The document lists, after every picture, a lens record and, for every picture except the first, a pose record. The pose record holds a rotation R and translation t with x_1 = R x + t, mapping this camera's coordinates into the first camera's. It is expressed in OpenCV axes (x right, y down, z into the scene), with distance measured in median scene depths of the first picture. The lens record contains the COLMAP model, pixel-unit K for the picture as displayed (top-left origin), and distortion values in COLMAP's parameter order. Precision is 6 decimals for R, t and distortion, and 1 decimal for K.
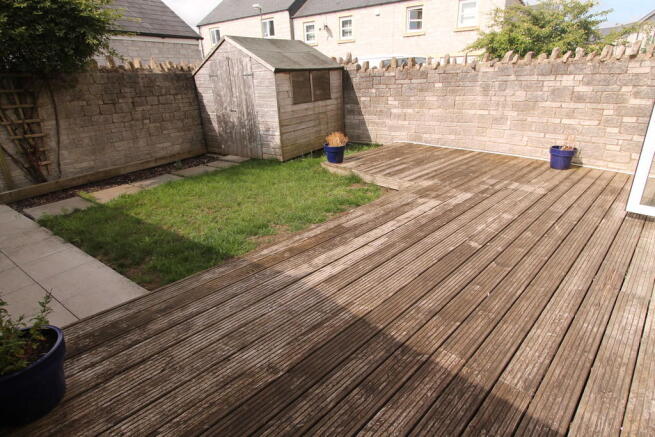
lens RADIAL K [[338.5, 0, 332.2], [0, 338.5, 207.6], [0, 0, 1]] dist [-0.014057, 0.000628]
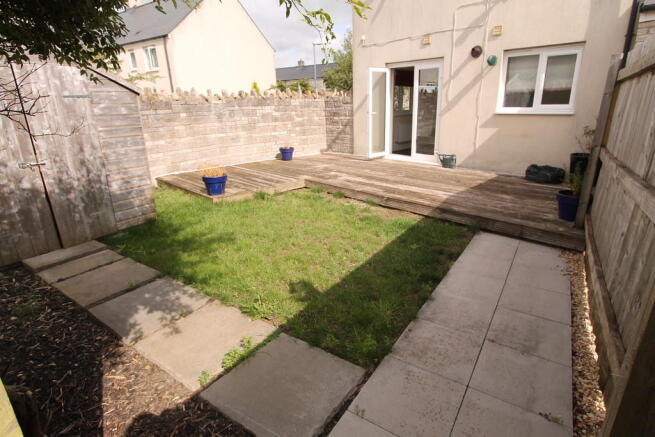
lens RADIAL K [[338.5, 0, 332.2], [0, 338.5, 207.6], [0, 0, 1]] dist [-0.014057, 0.000628]
pose [[-0.000940, -0.264703, 0.964329, -0.897032], [0.378067, 0.892661, 0.245399, -0.211860], [-0.925778, 0.364812, 0.099237, 0.645226]]
